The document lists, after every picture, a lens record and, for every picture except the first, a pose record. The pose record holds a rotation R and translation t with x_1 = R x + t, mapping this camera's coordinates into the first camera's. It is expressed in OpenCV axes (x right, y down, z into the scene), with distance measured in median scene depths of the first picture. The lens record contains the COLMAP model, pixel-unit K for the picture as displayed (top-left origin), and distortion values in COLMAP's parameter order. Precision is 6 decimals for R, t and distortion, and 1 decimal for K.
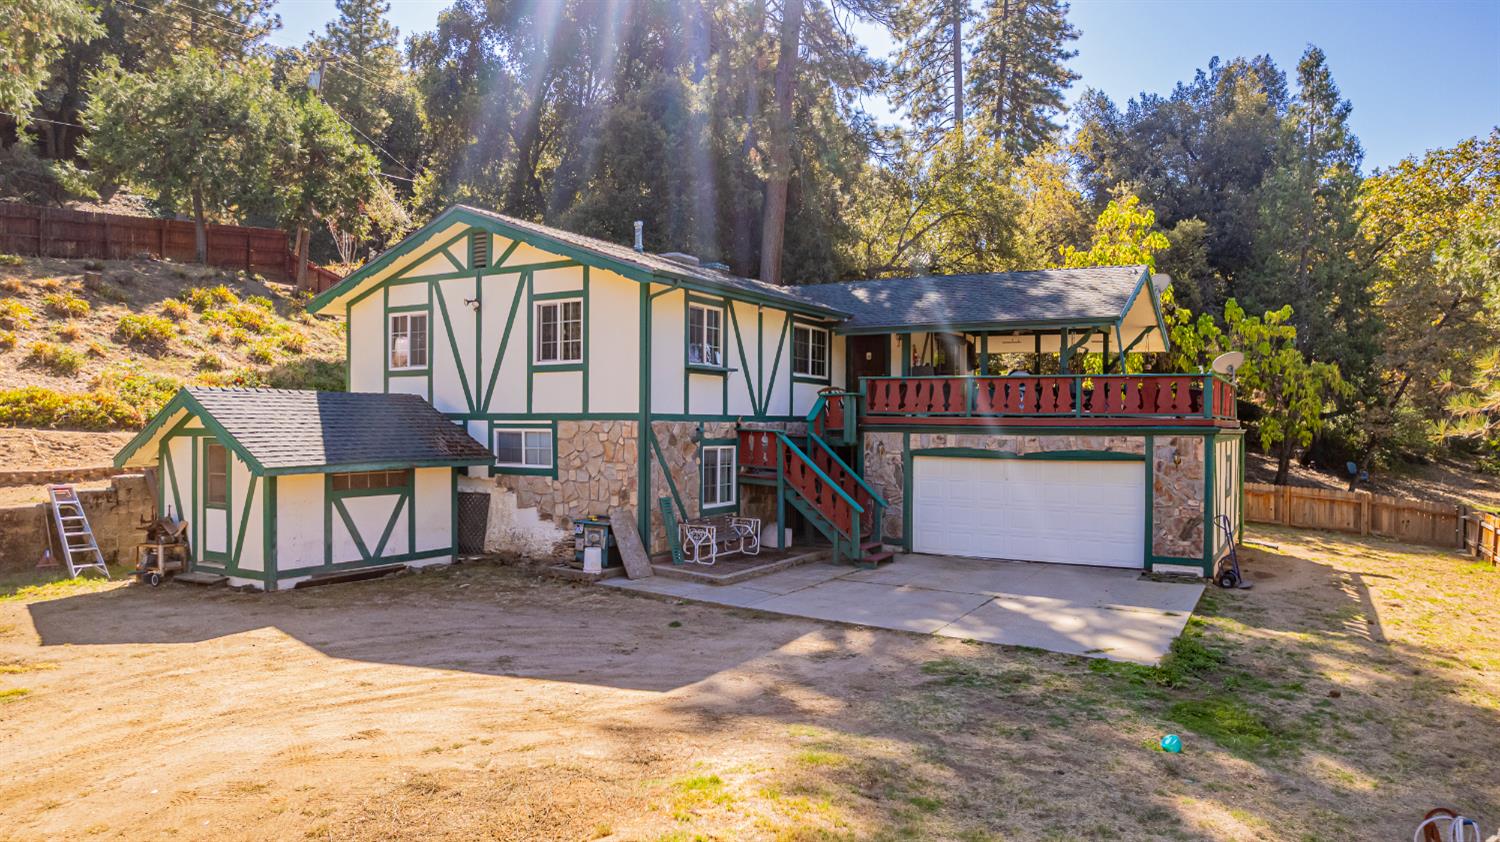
lens RADIAL K [[929.6, 0, 791.9], [0, 929.6, 424.7], [0, 0, 1]] dist [-0.059257, 0.002260]
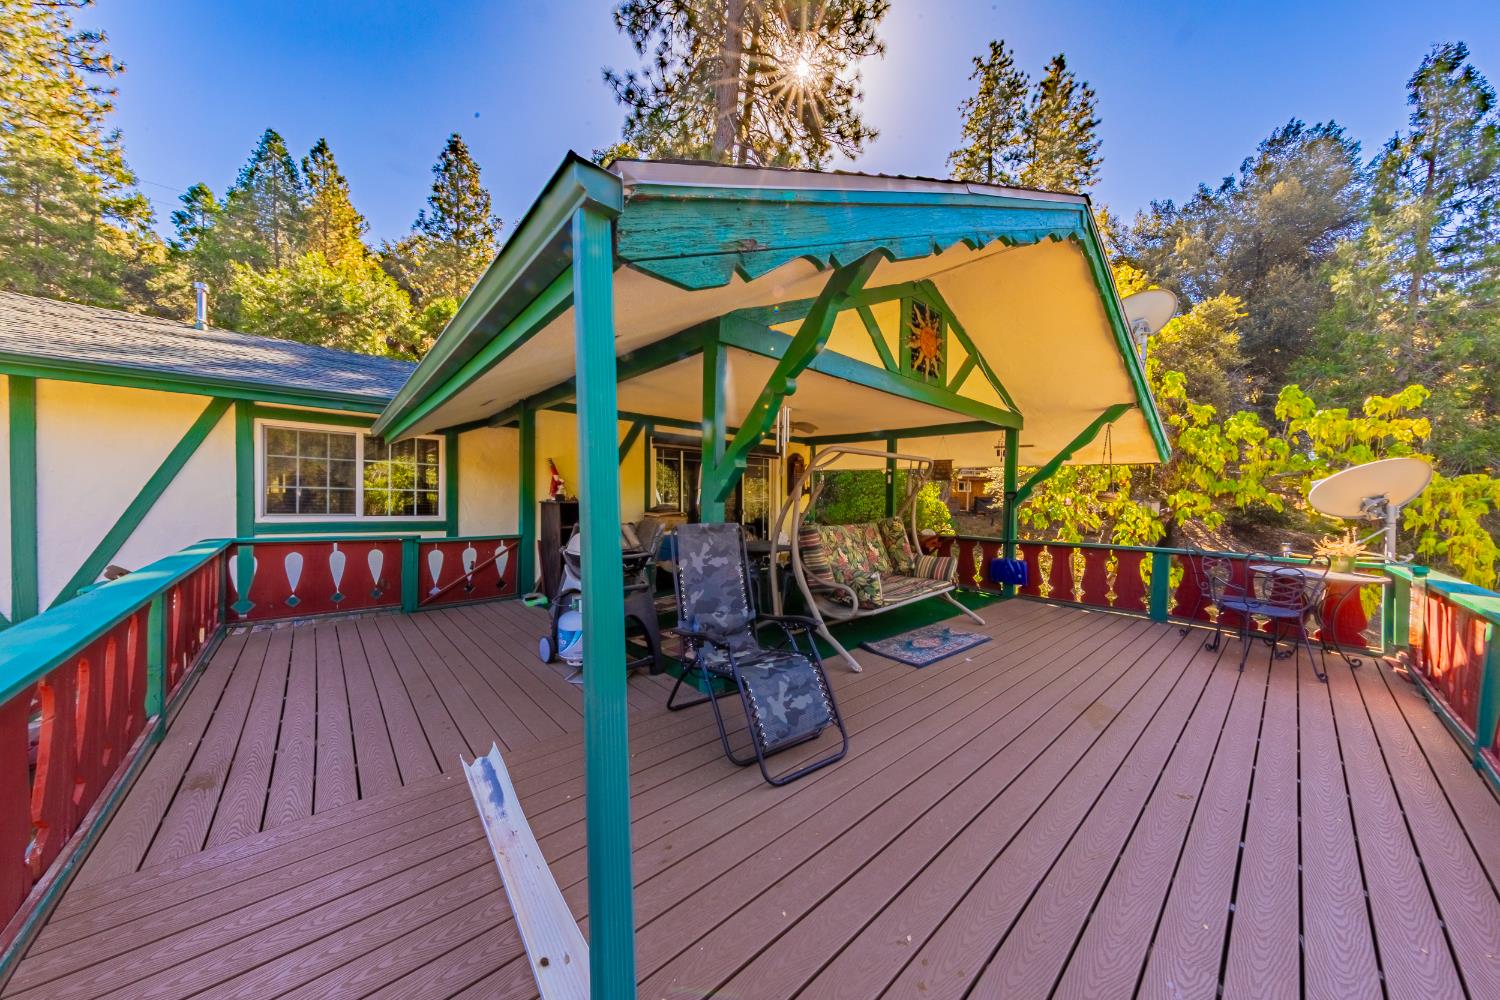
lens RADIAL K [[491.1, 0, 745.9], [0, 491.1, 505.0], [0, 0, 1]] dist [0.001657, 0.000057]
pose [[0.944452, 0.012182, -0.328423, 0.412488], [-0.012939, 0.999916, -0.000118, -0.079001], [0.328394, 0.004361, 0.944531, 0.989848]]
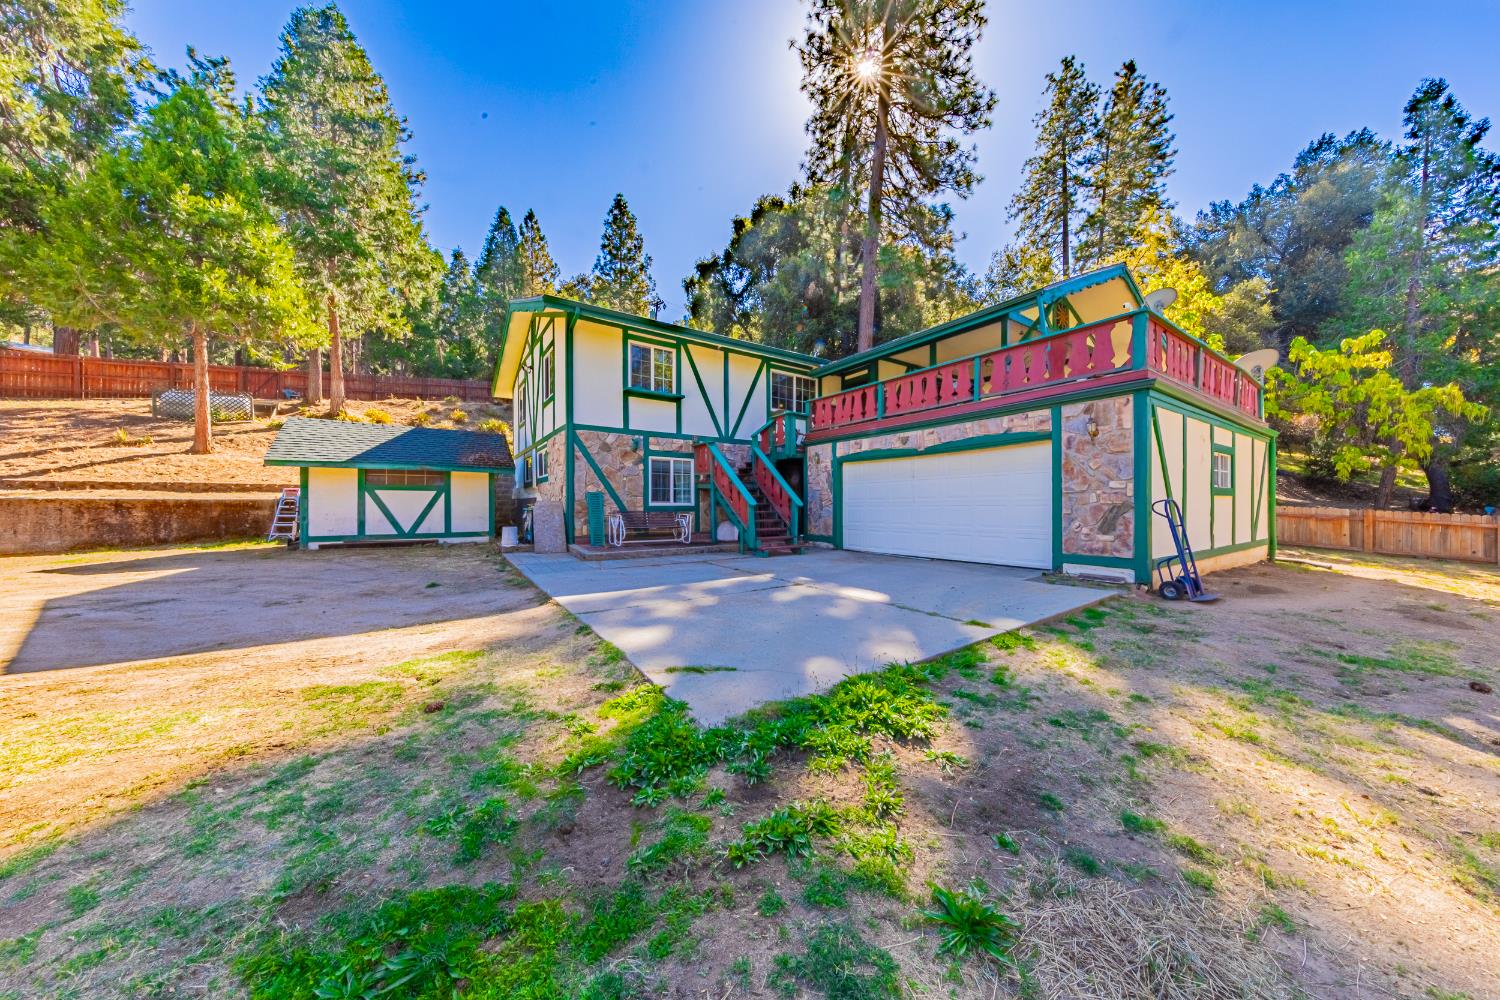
lens RADIAL K [[473.5, 0, 760.7], [0, 473.5, 505.4], [0, 0, 1]] dist [0.001590, -0.000028]
pose [[0.900621, -0.011250, -0.434461, 0.320539], [0.011290, 0.999933, -0.002489, 0.093886], [0.434460, -0.002664, 0.900687, 0.486540]]
